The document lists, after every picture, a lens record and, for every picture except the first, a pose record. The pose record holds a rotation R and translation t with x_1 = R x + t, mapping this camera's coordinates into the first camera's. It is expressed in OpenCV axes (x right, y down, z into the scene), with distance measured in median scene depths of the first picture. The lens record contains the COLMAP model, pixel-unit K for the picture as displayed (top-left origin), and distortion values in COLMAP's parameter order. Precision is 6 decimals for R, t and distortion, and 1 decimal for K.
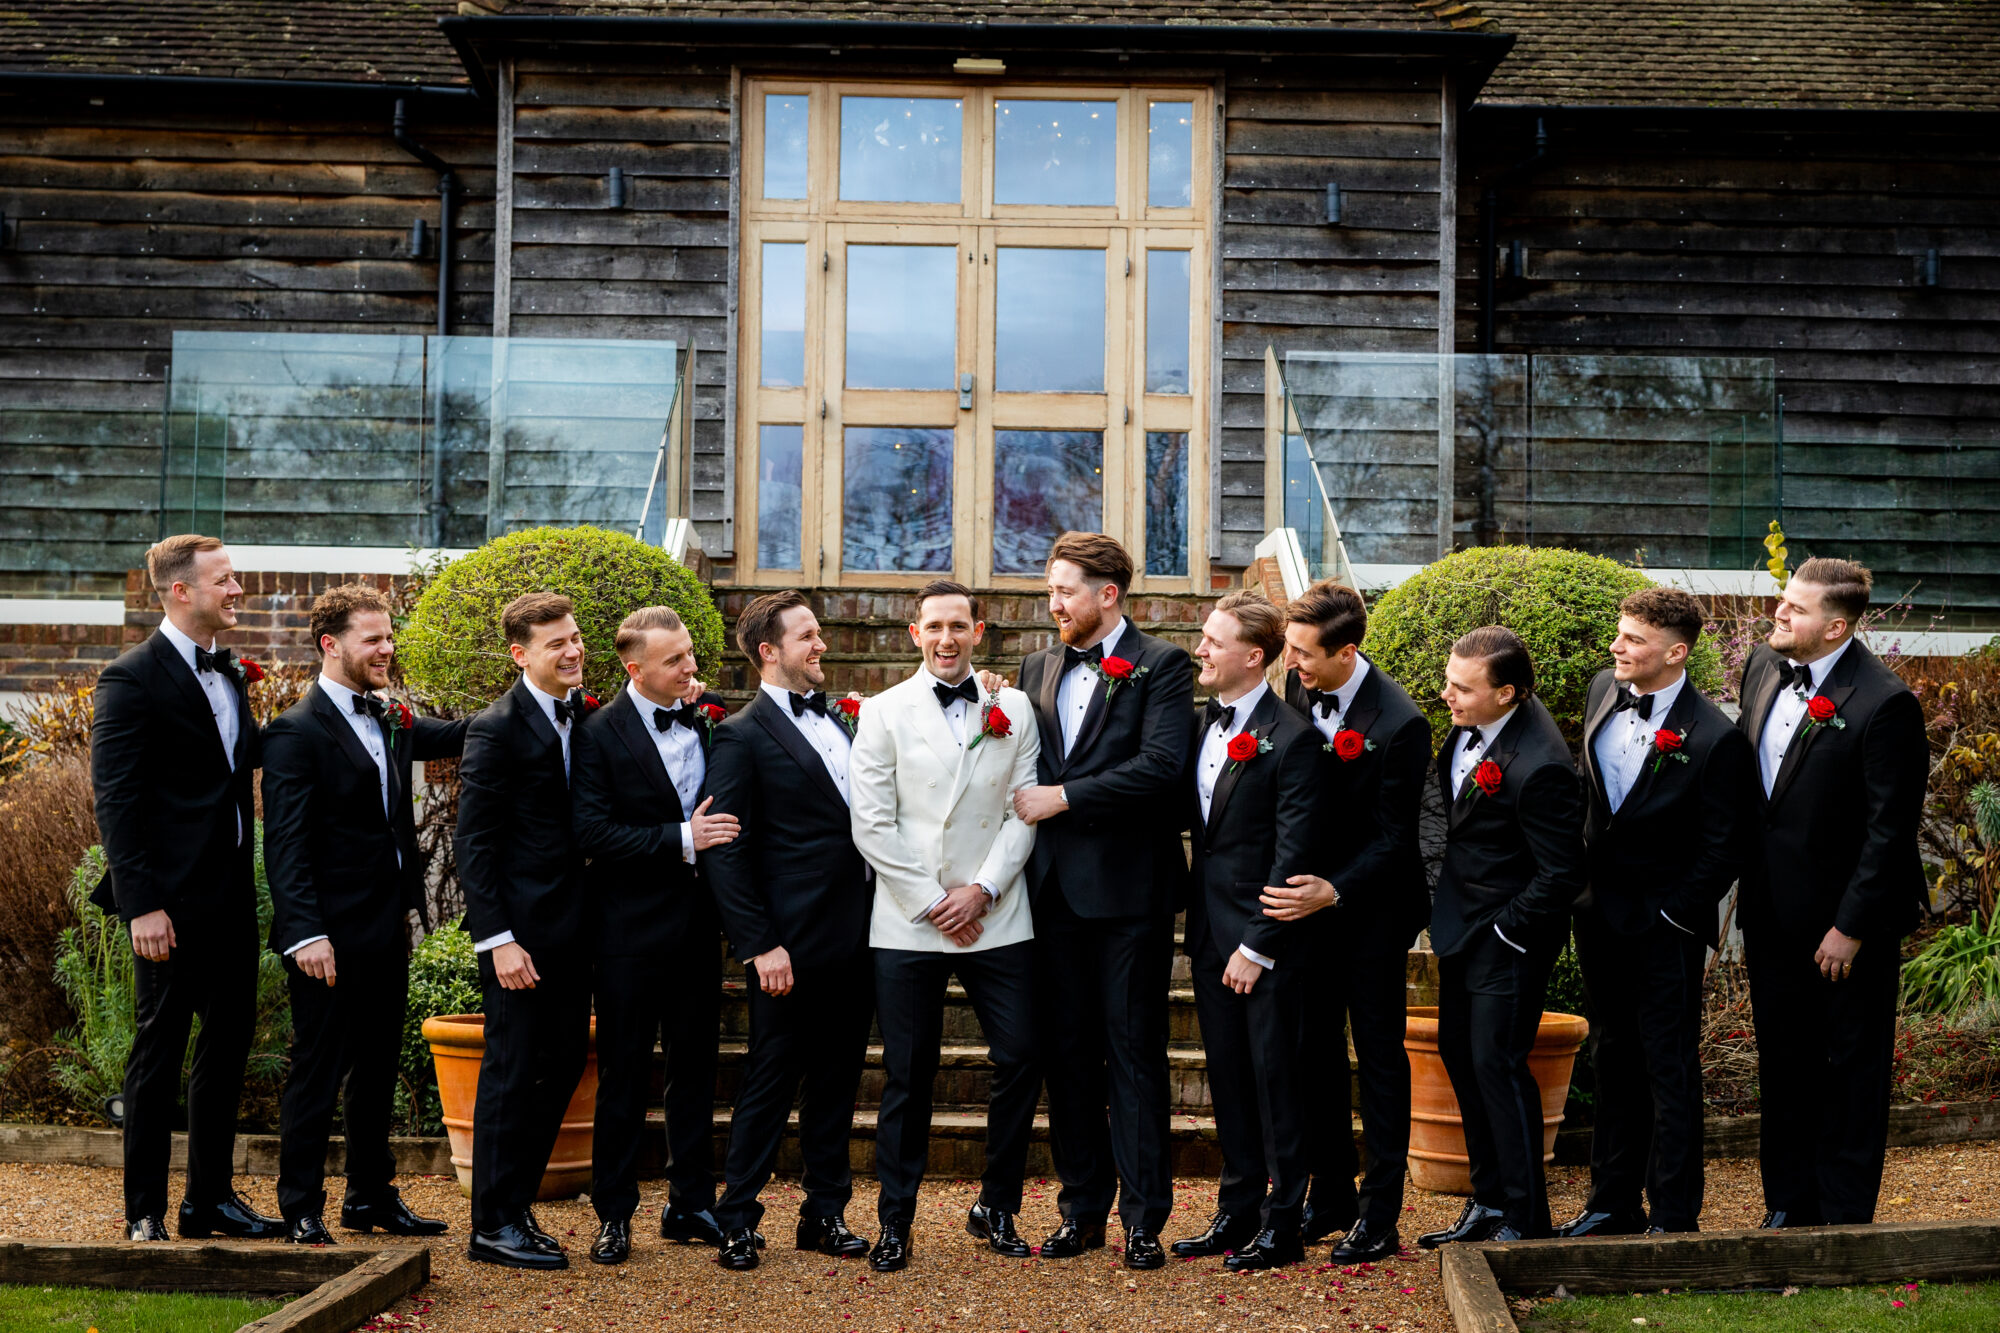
lens RADIAL K [[4289.6, 0, 1000.0], [0, 4289.6, 666.5], [0, 0, 1]] dist [-0.015073, -0.474939]
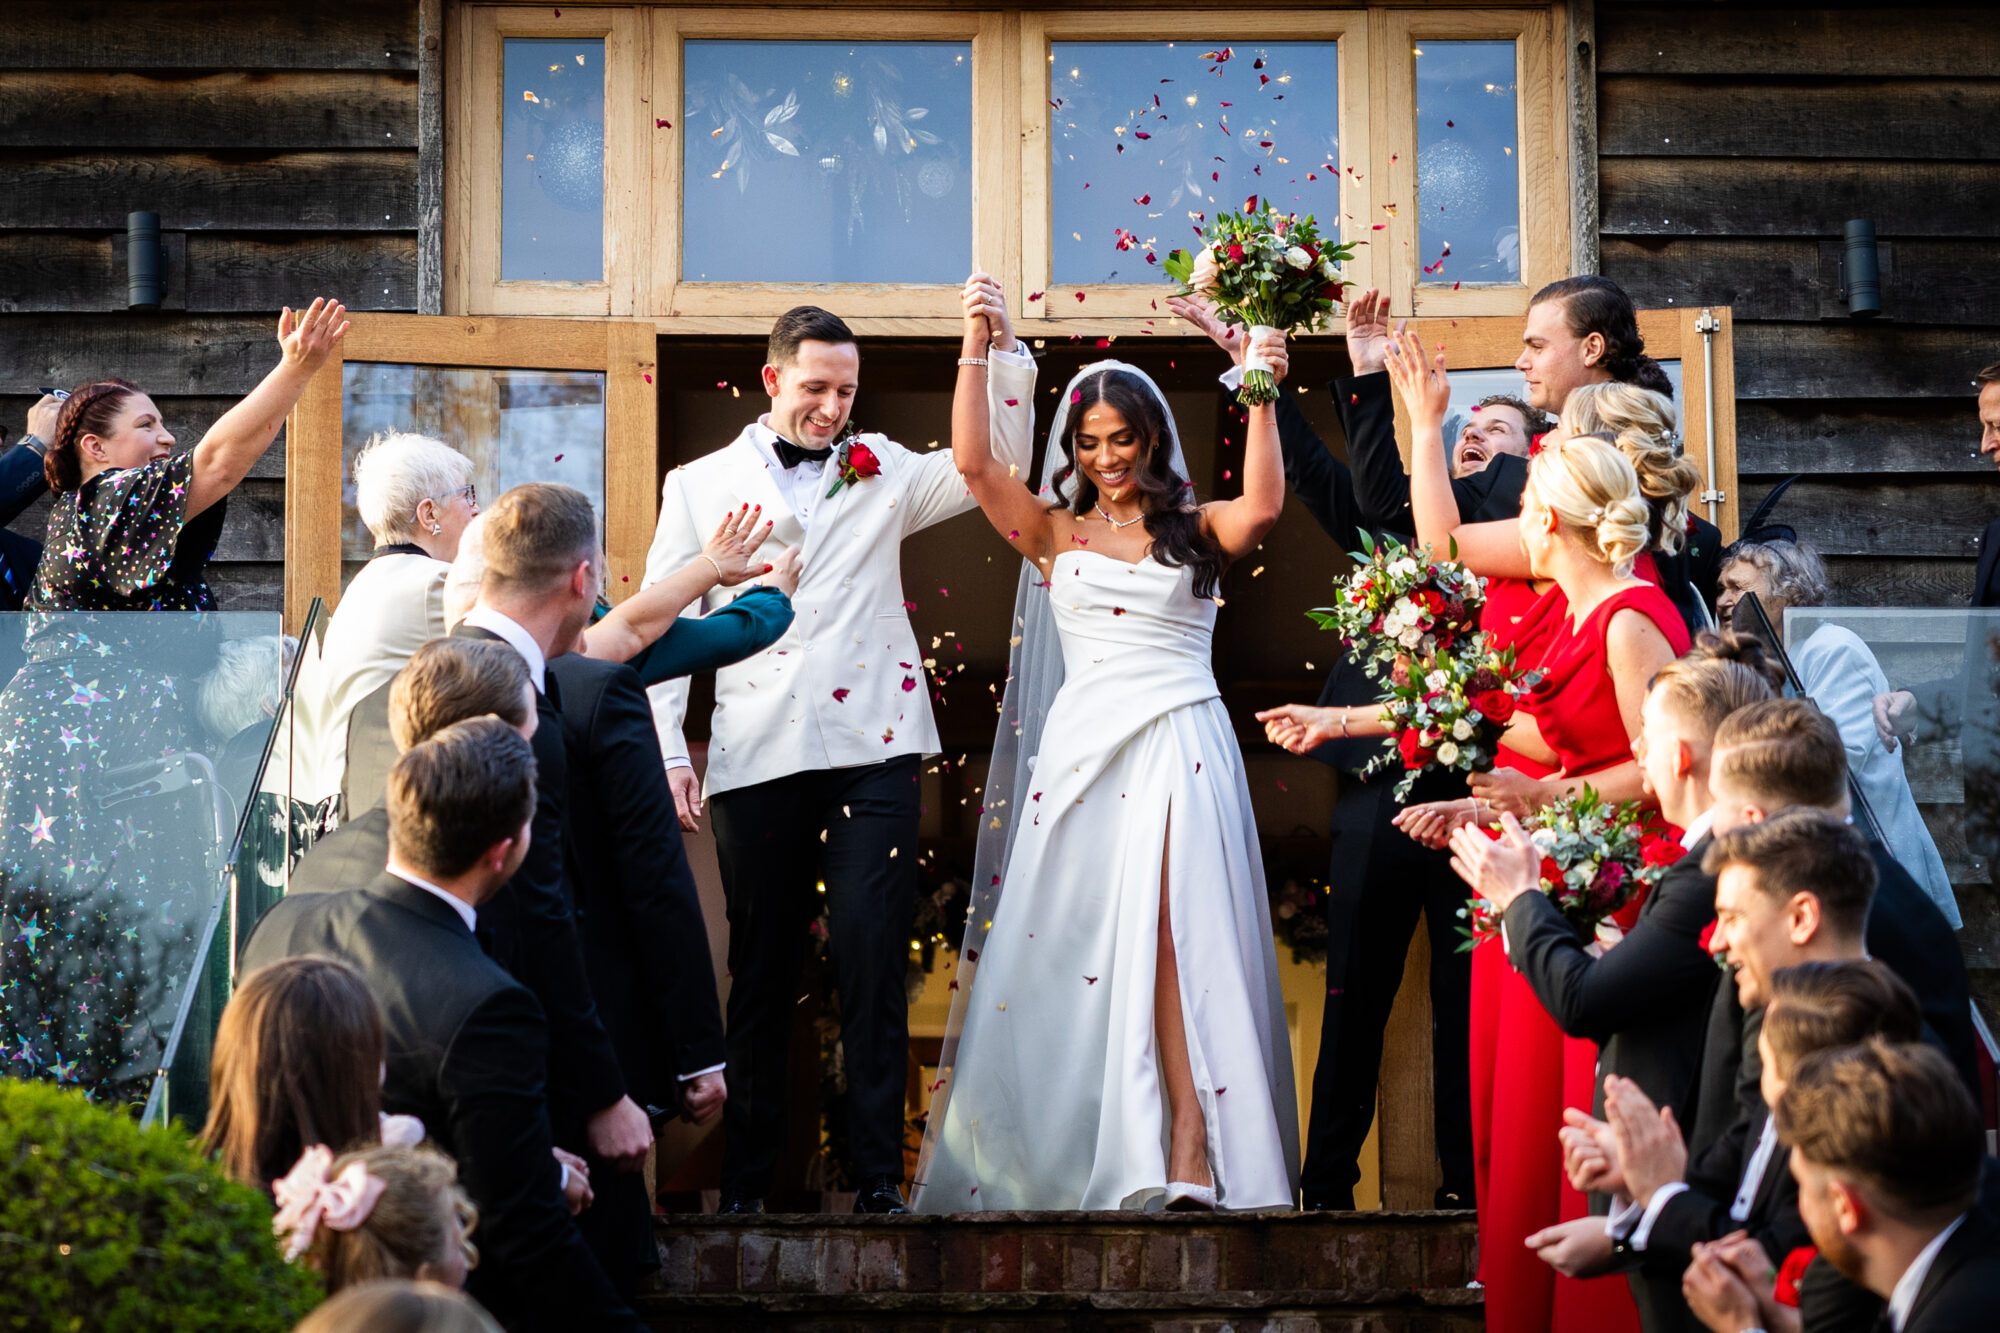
lens RADIAL K [[4289.6, 0, 1000.0], [0, 4289.6, 666.5], [0, 0, 1]] dist [-0.015073, -0.474939]
pose [[0.999194, -0.018682, 0.035525, -0.022073], [0.023232, 0.990936, -0.132314, -0.015699], [-0.032731, 0.133032, 0.990571, 0.591252]]
